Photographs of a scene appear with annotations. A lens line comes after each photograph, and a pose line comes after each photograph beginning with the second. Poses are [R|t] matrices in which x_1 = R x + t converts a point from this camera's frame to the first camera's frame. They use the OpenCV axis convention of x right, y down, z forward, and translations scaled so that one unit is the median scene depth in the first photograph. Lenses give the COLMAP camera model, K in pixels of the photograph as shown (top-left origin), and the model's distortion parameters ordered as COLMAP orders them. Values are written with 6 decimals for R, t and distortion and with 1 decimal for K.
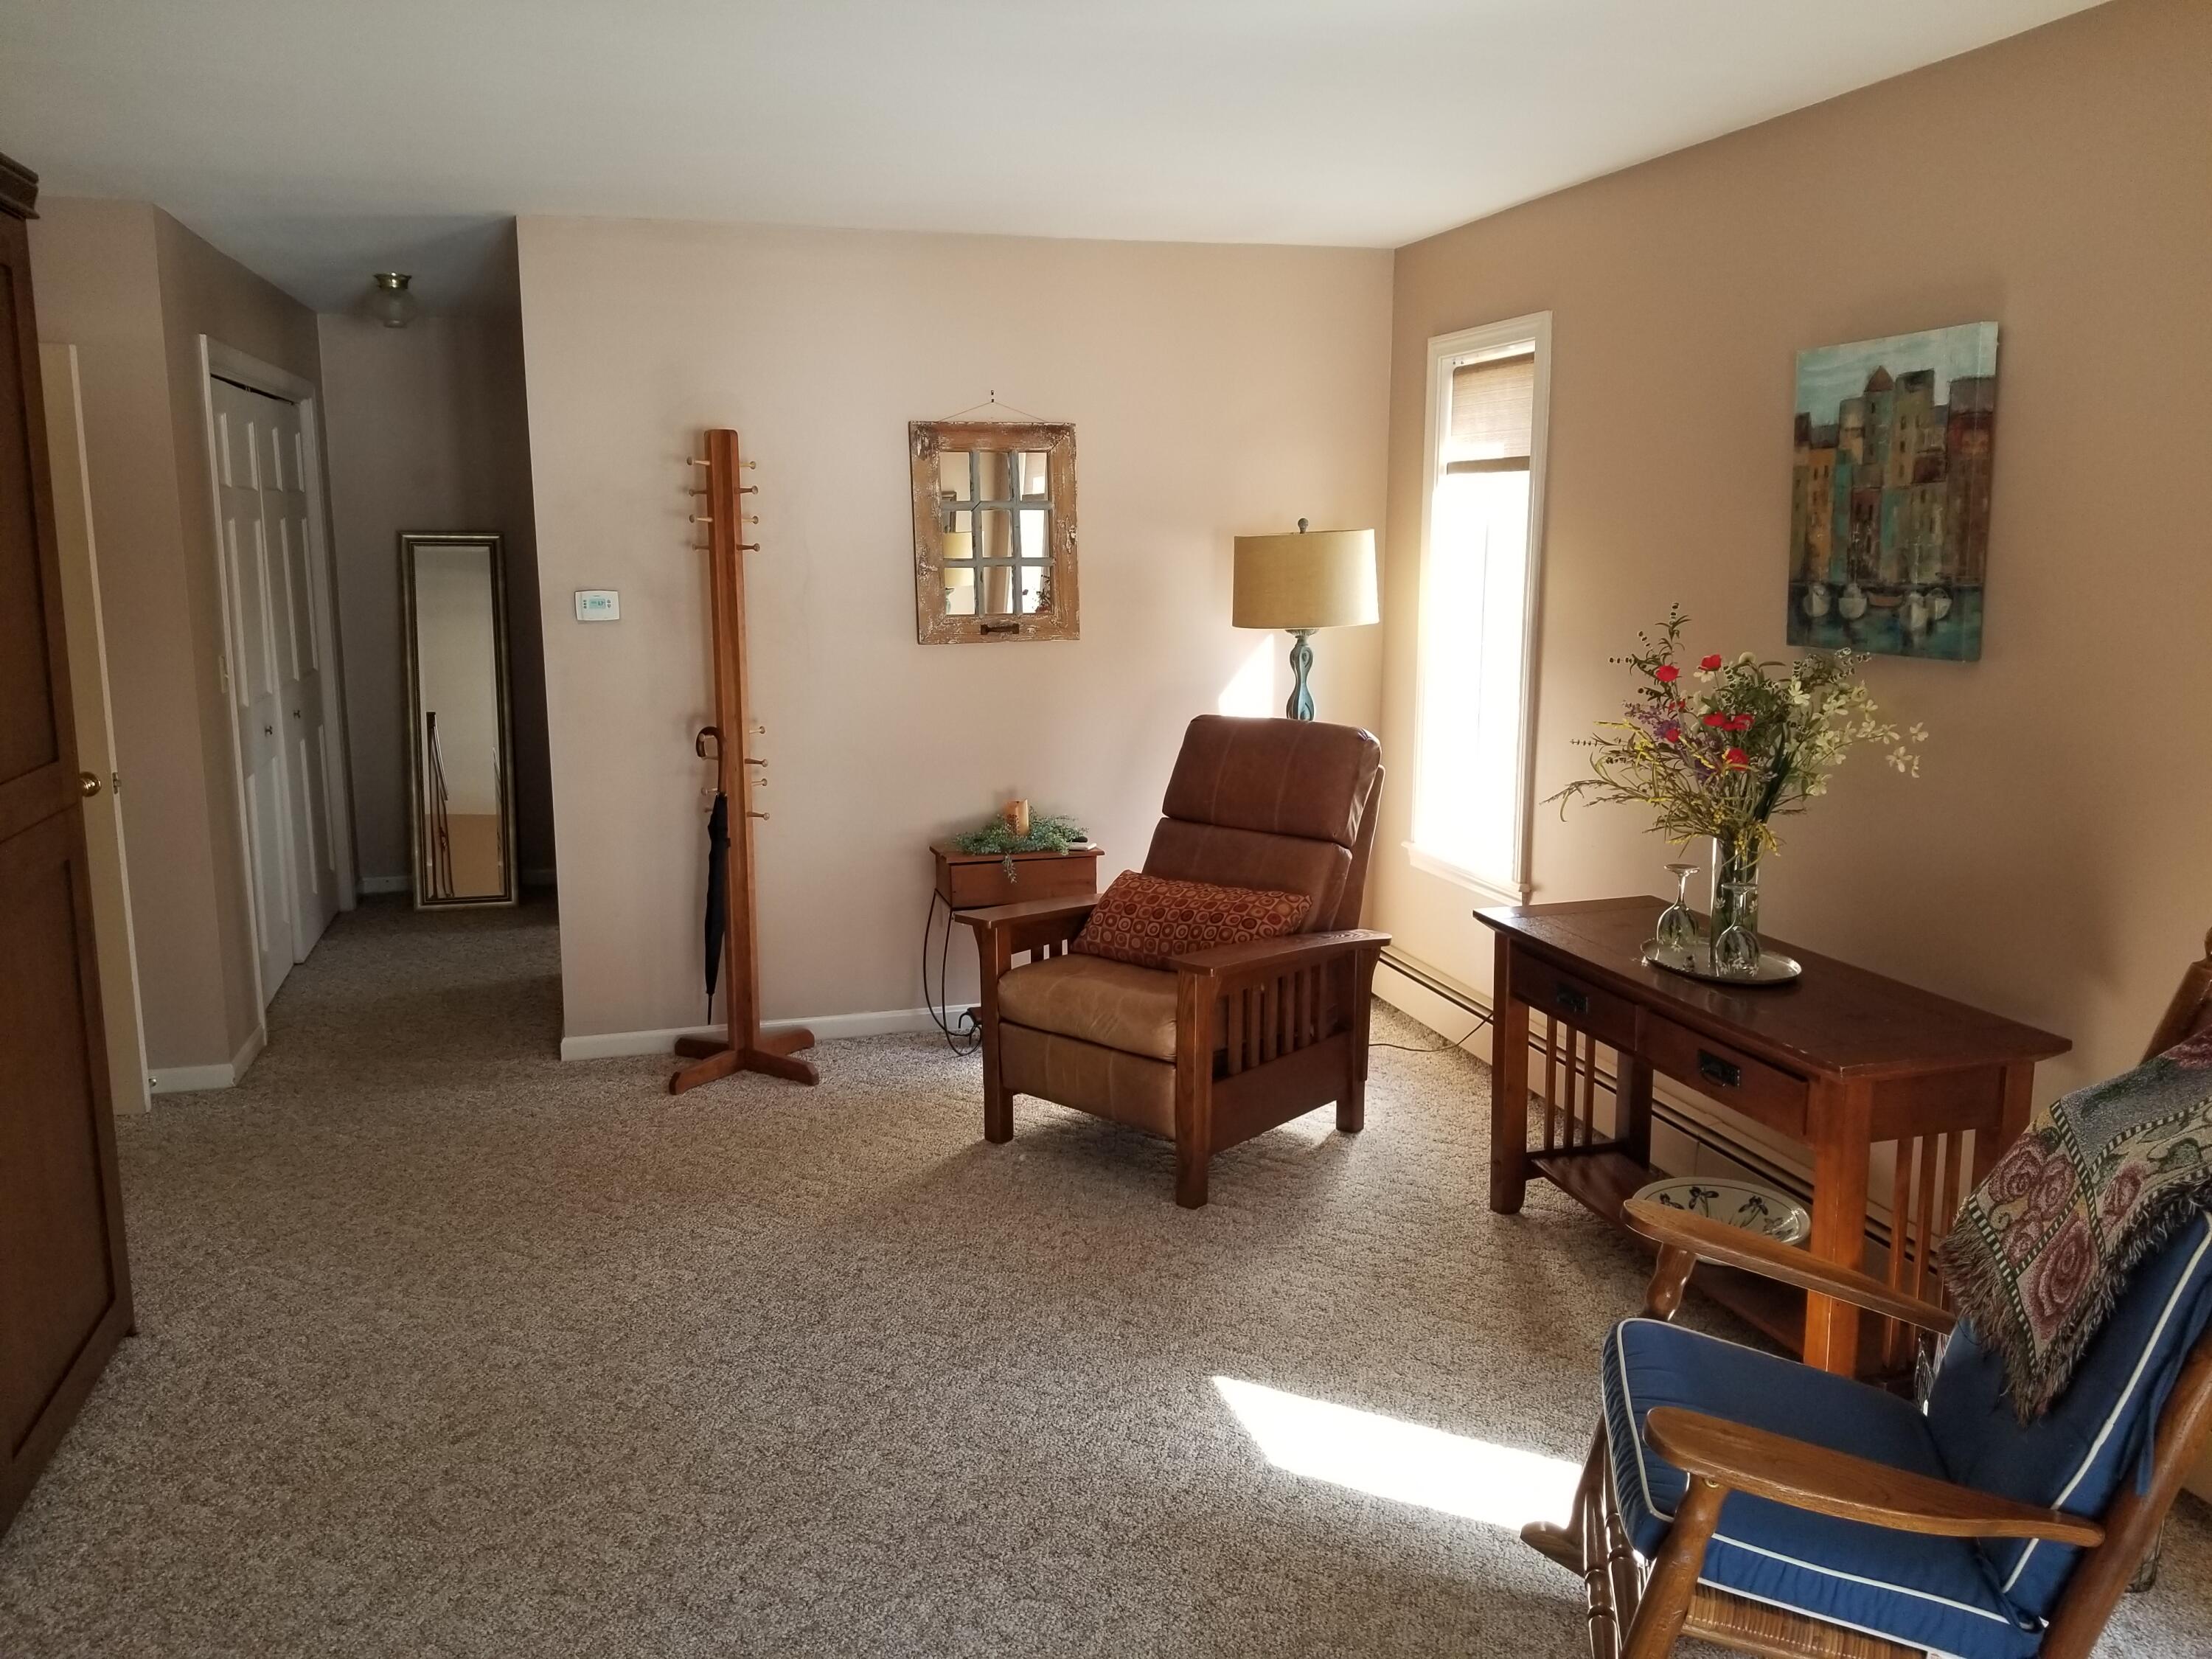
lens RADIAL K [[1726.7, 0, 1106.0], [0, 1726.7, 829.5], [0, 0, 1]] dist [0.093271, -0.207970]
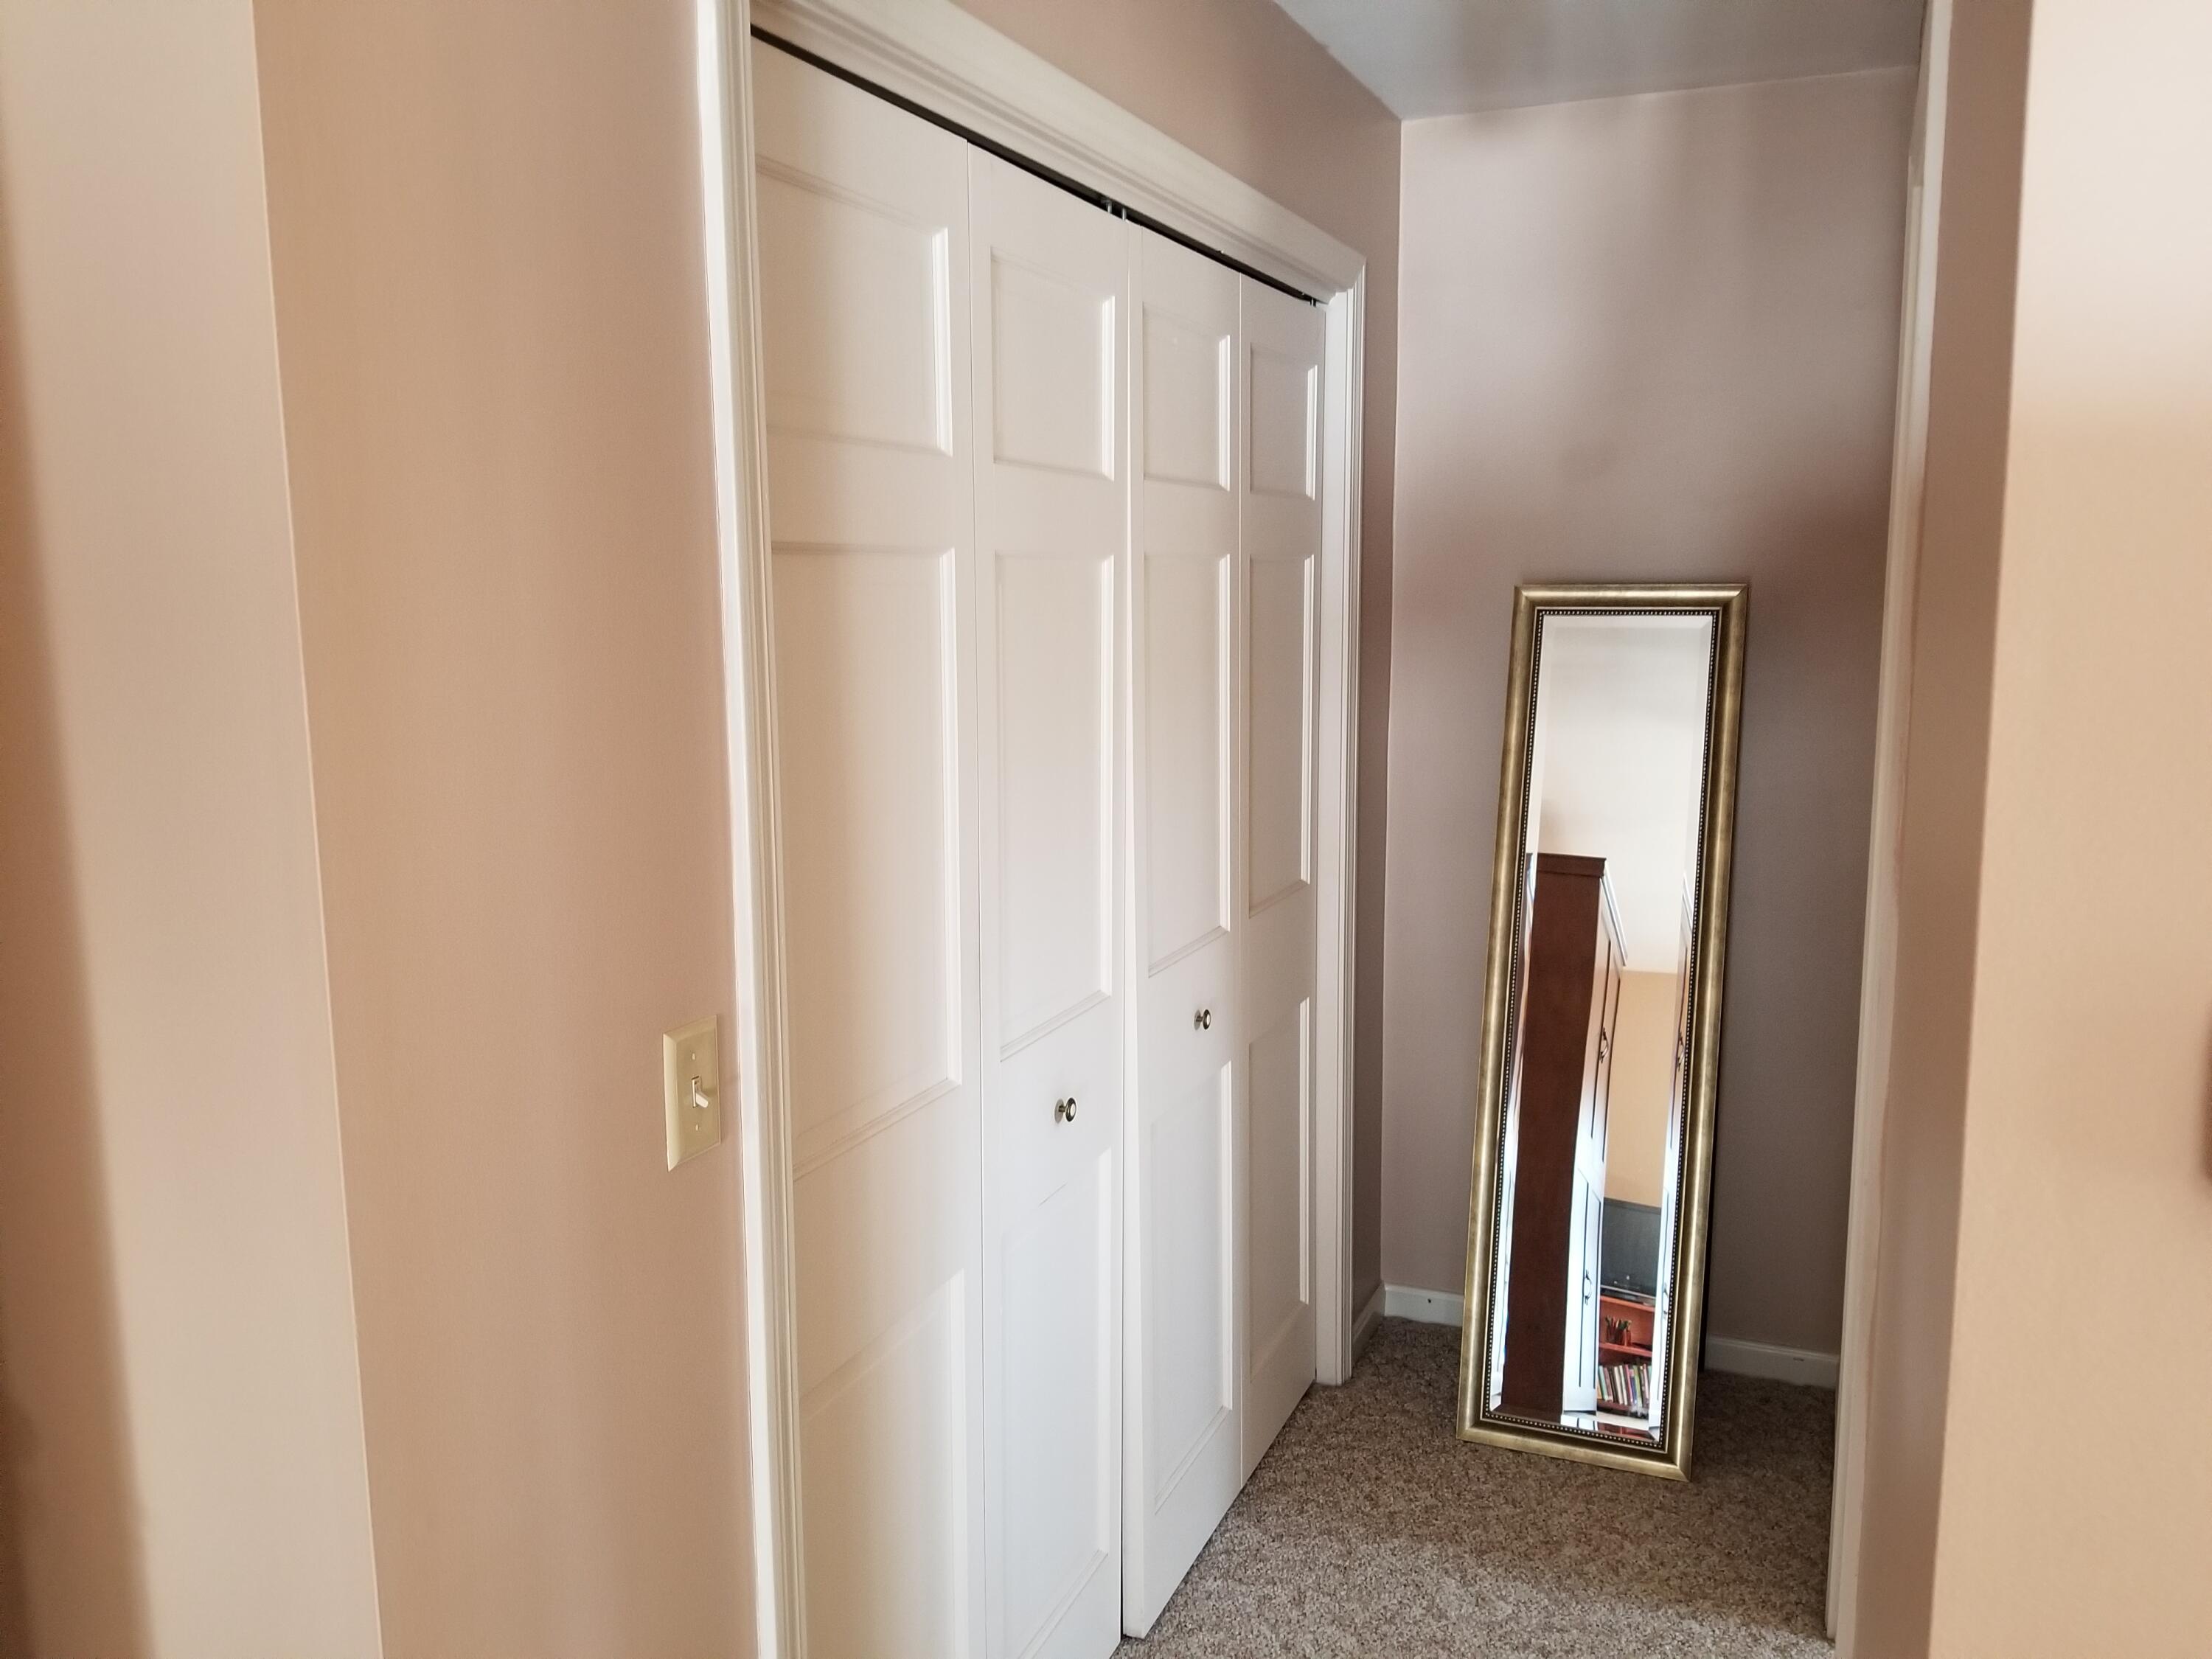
lens RADIAL K [[1726.7, 0, 1106.0], [0, 1726.7, 829.5], [0, 0, 1]] dist [0.093271, -0.207970]
pose [[0.779098, 0.087579, -0.620754, -0.266680], [-0.103456, 0.994579, 0.010475, -0.132773], [0.618306, 0.056060, 0.783935, 0.768774]]
